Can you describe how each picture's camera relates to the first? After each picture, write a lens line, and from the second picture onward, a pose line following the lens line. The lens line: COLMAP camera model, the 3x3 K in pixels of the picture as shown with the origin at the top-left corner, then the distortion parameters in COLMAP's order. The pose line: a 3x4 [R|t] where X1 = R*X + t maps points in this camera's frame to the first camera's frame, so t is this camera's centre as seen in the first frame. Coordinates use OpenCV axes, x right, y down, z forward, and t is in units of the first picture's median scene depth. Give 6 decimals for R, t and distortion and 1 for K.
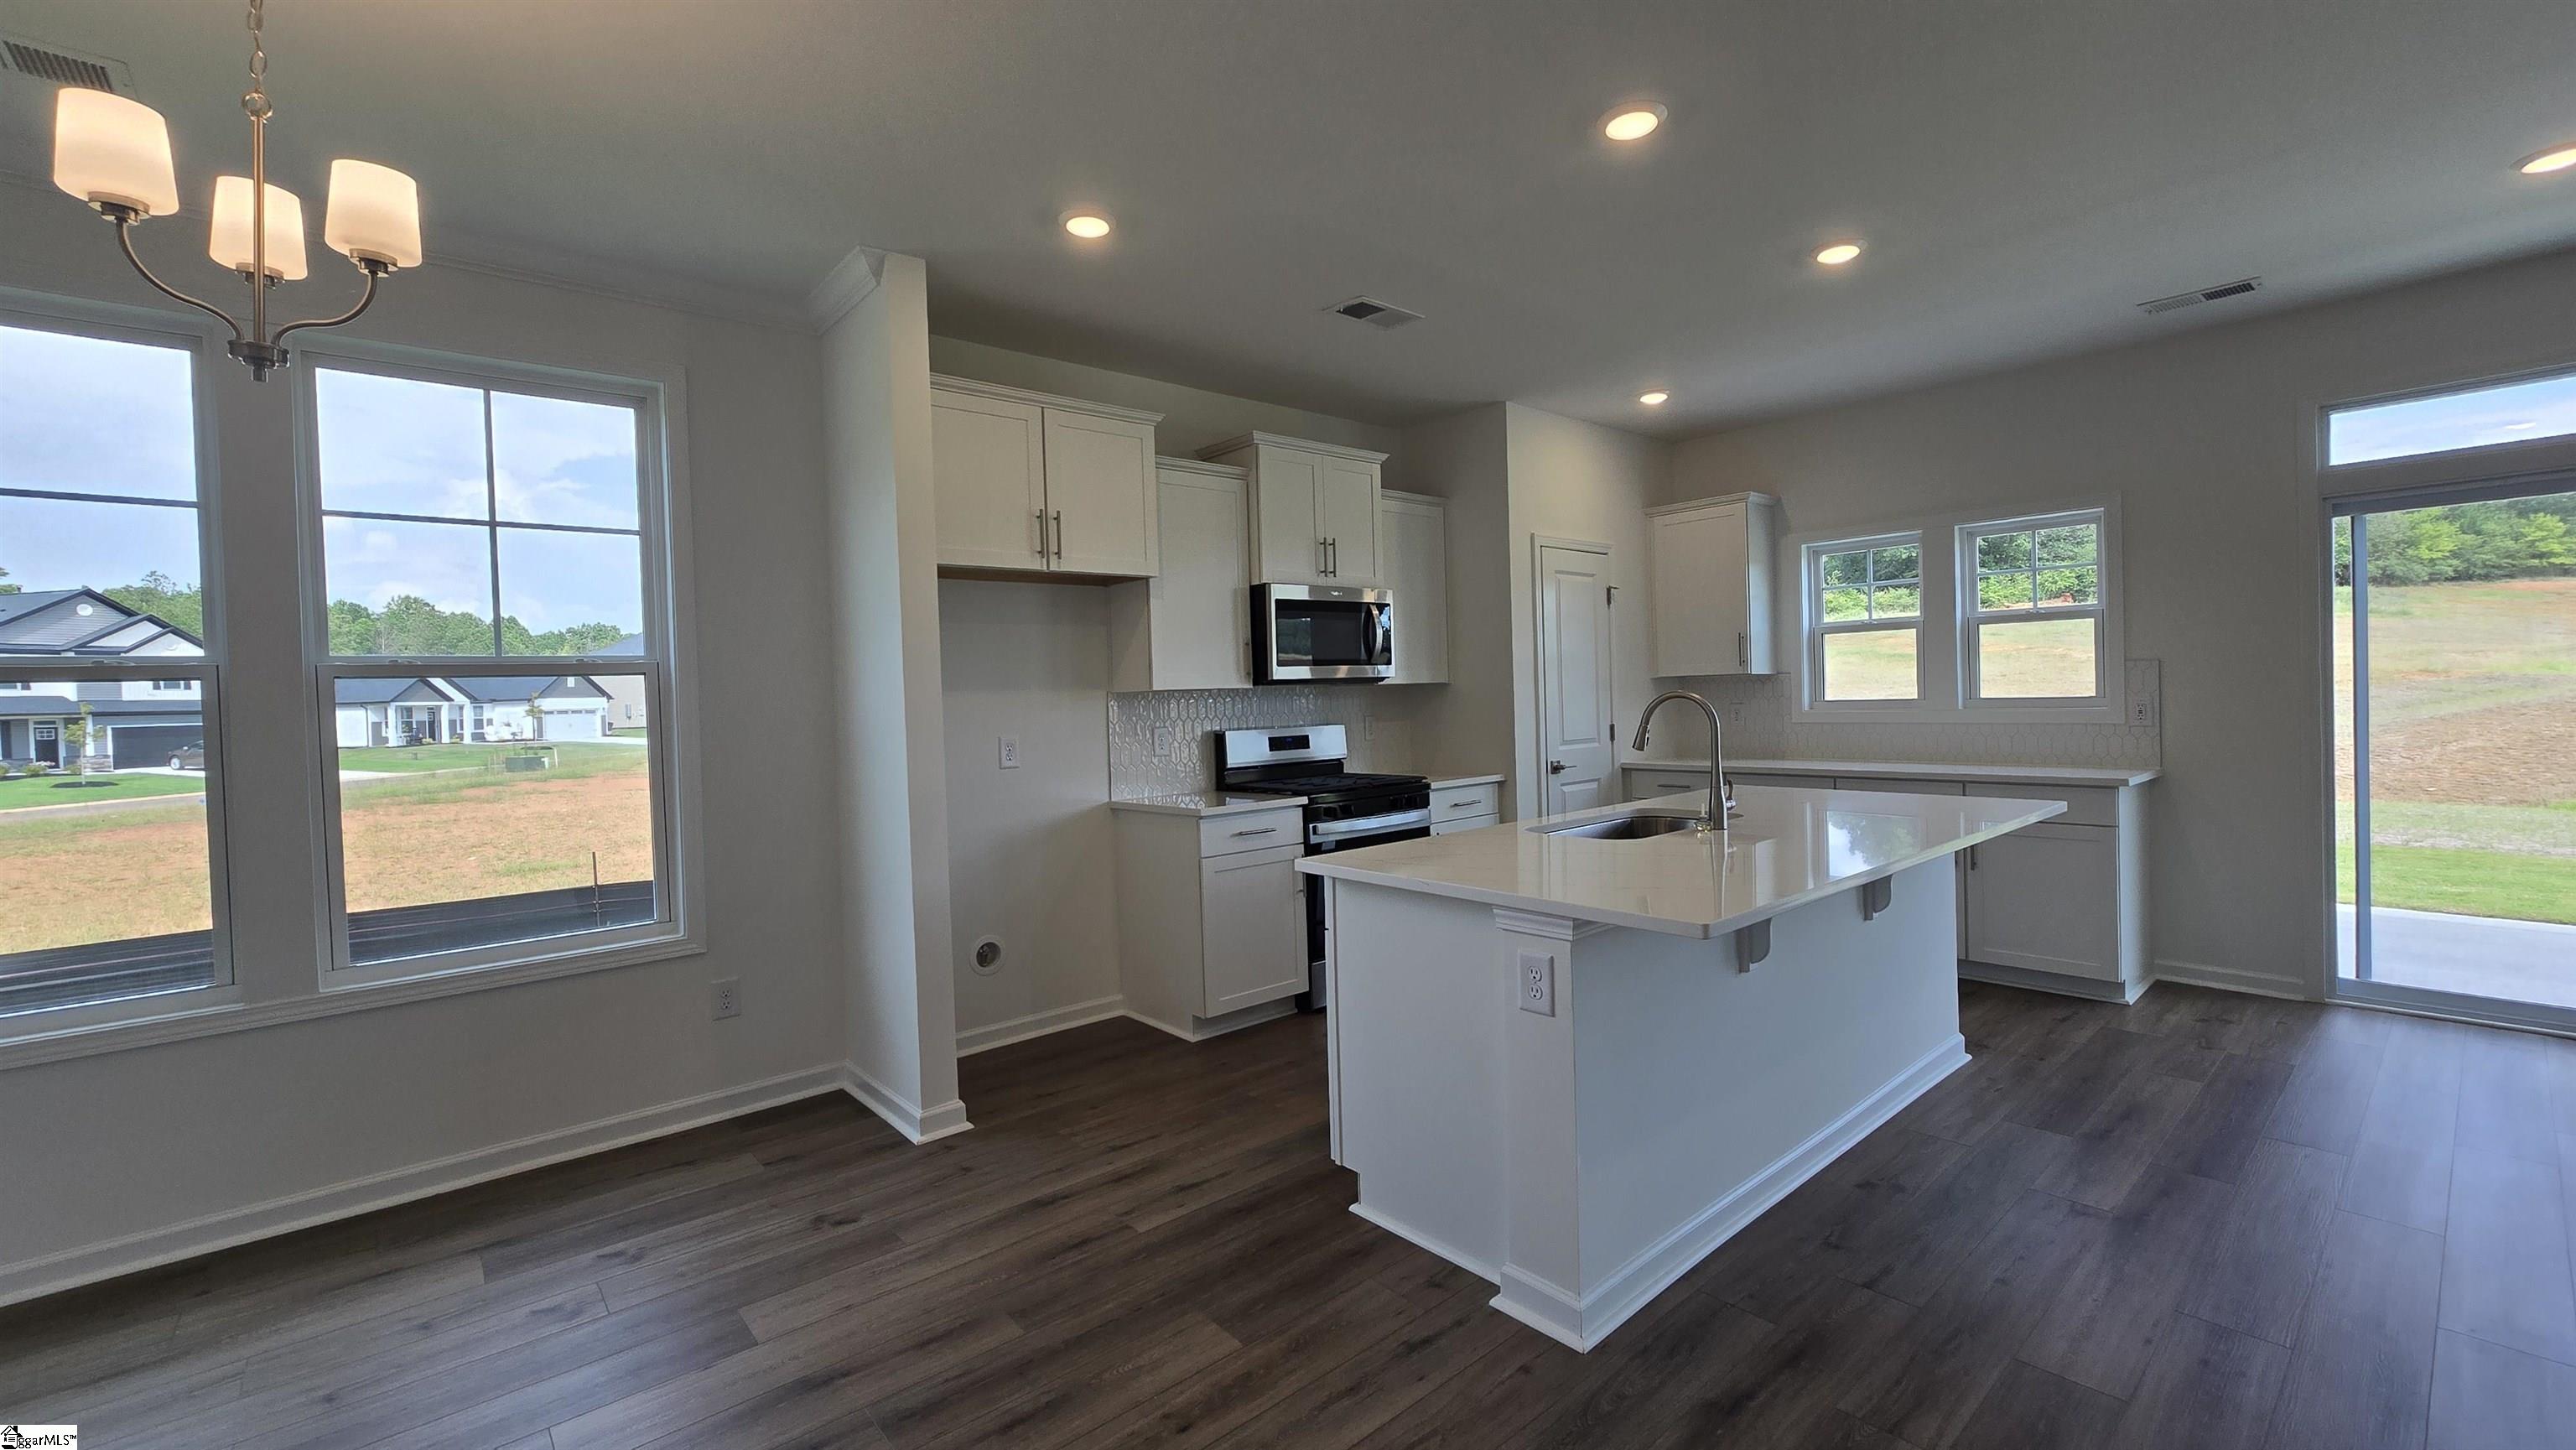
lens RADIAL K [[1046.3, 0, 1281.2], [0, 1046.3, 714.6], [0, 0, 1]] dist [0.000719, 0.000165]
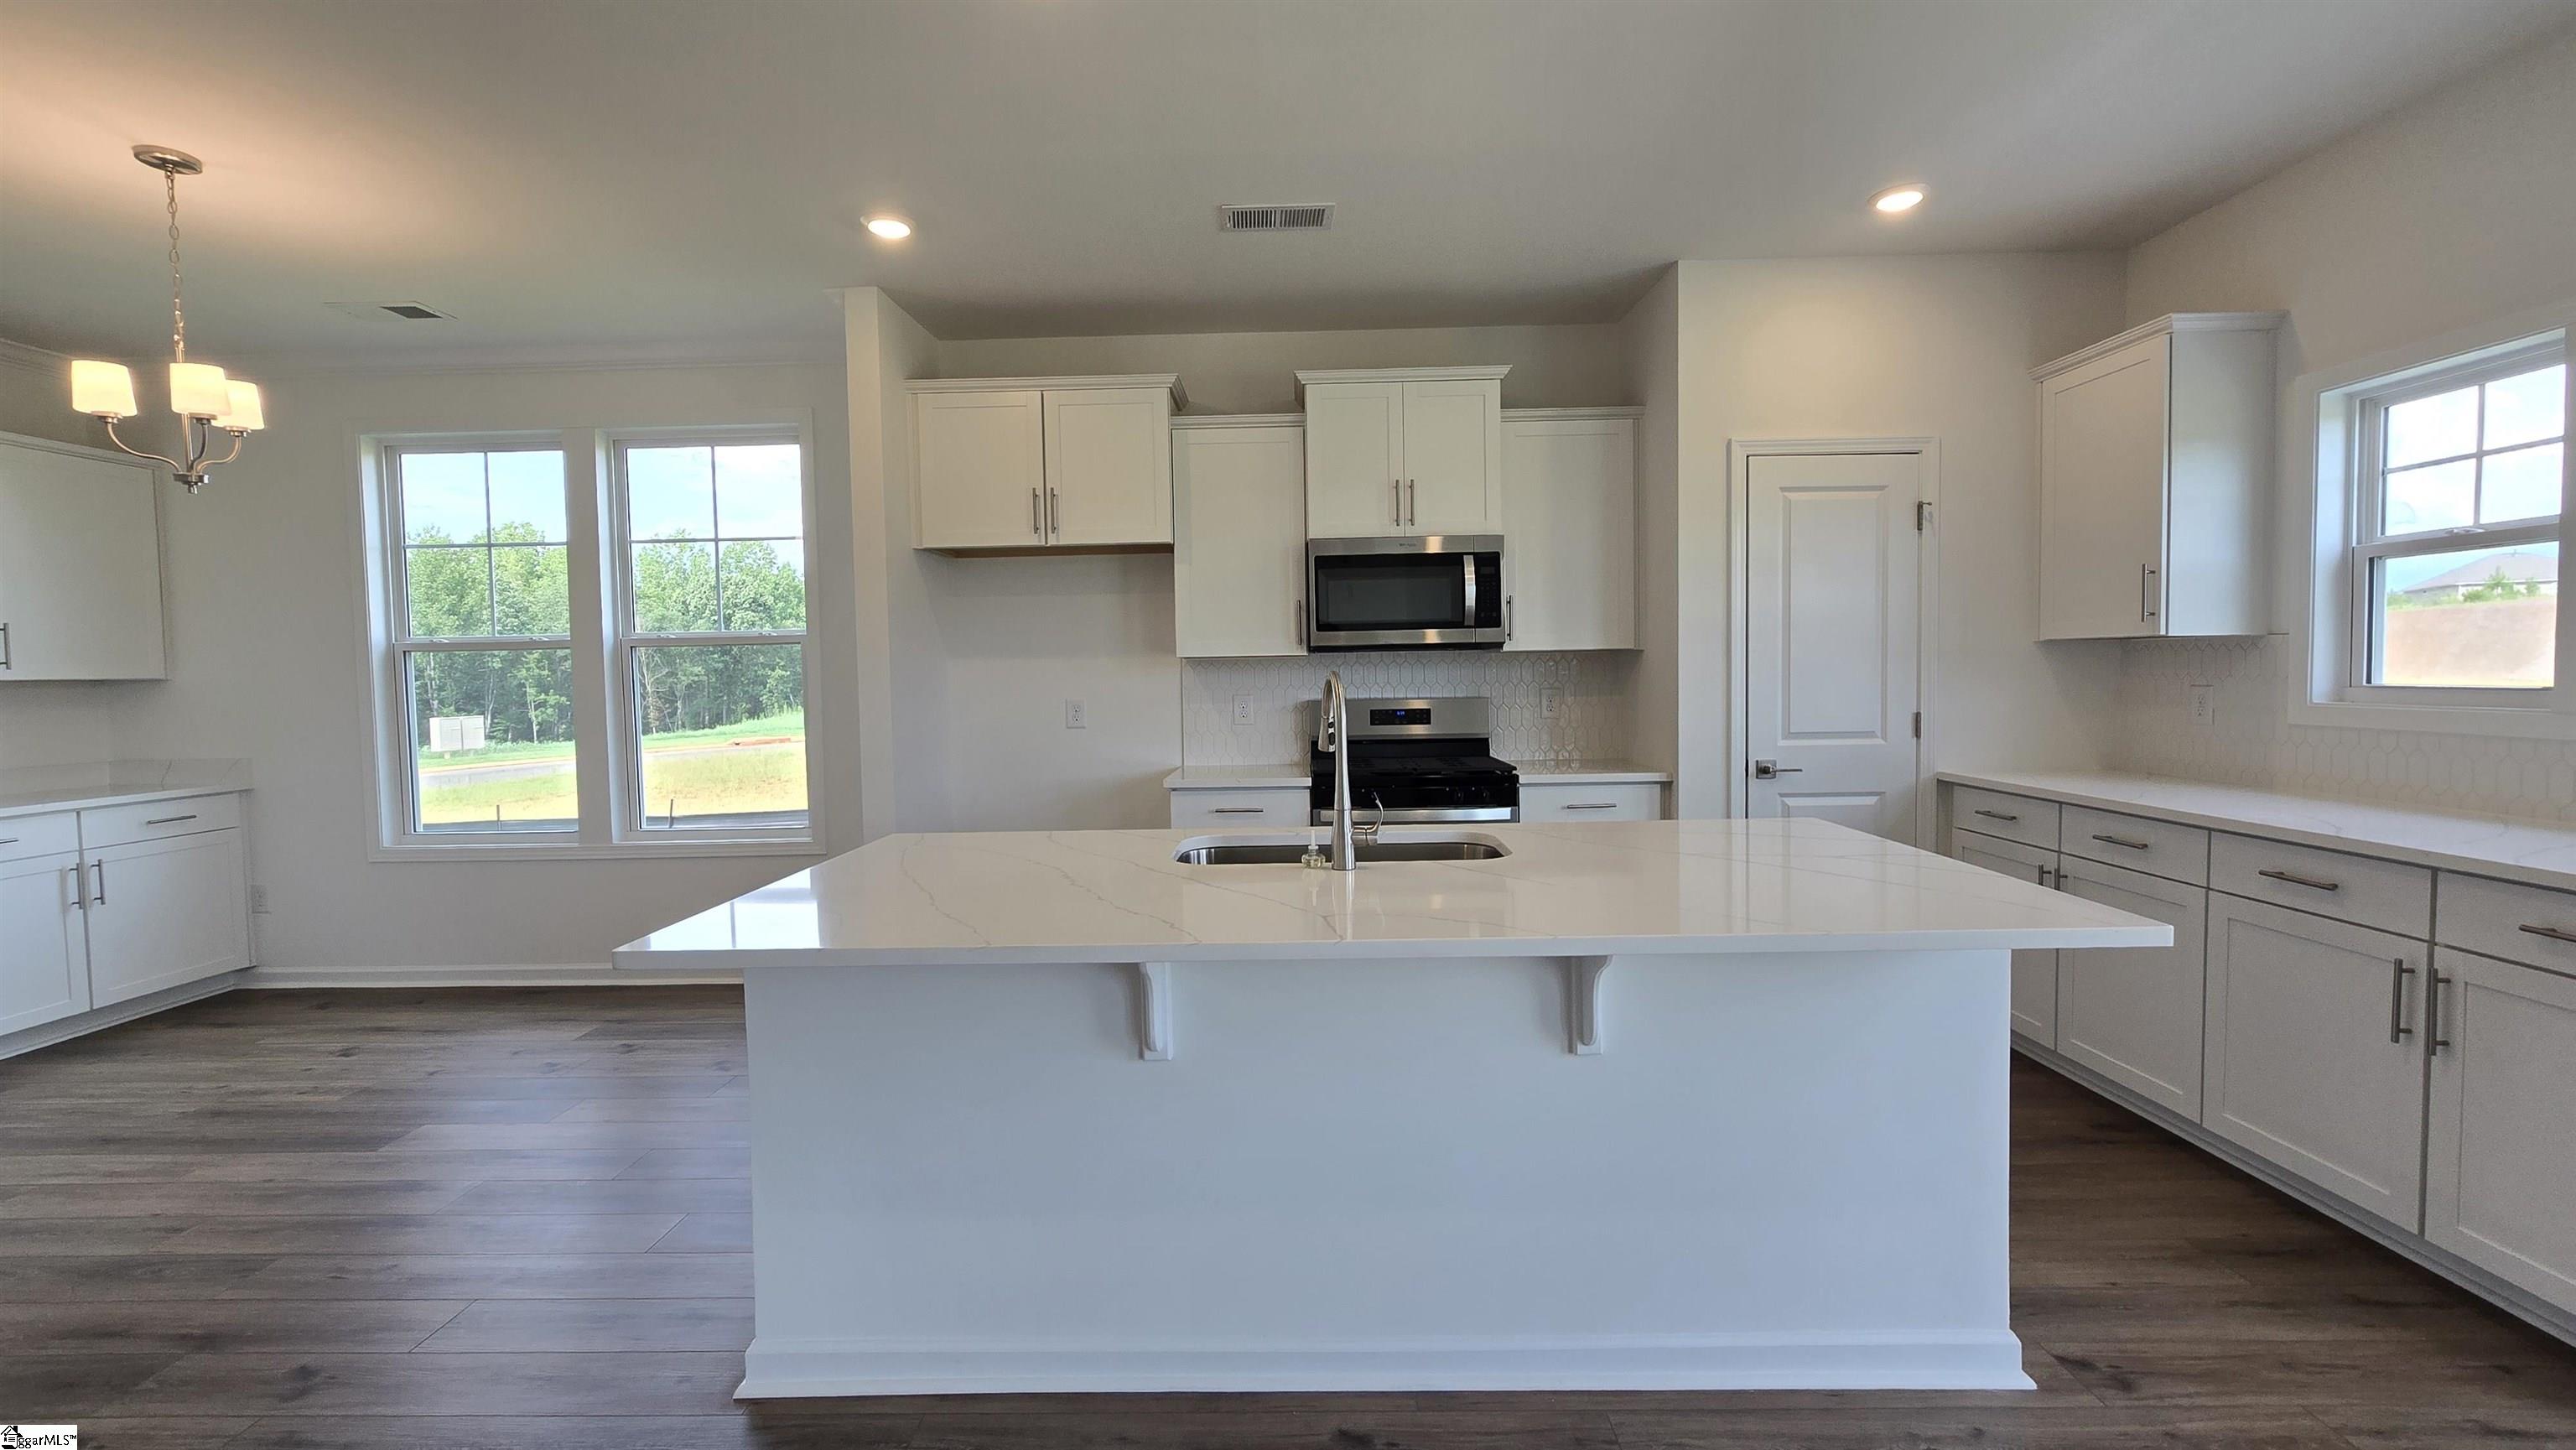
lens RADIAL K [[1046.3, 0, 1281.2], [0, 1046.3, 714.6], [0, 0, 1]] dist [0.000719, 0.000165]
pose [[0.749685, 0.043990, -0.660331, 0.569020], [-0.018314, 0.998785, 0.045745, -0.015189], [0.661542, -0.022201, 0.749580, 0.301174]]
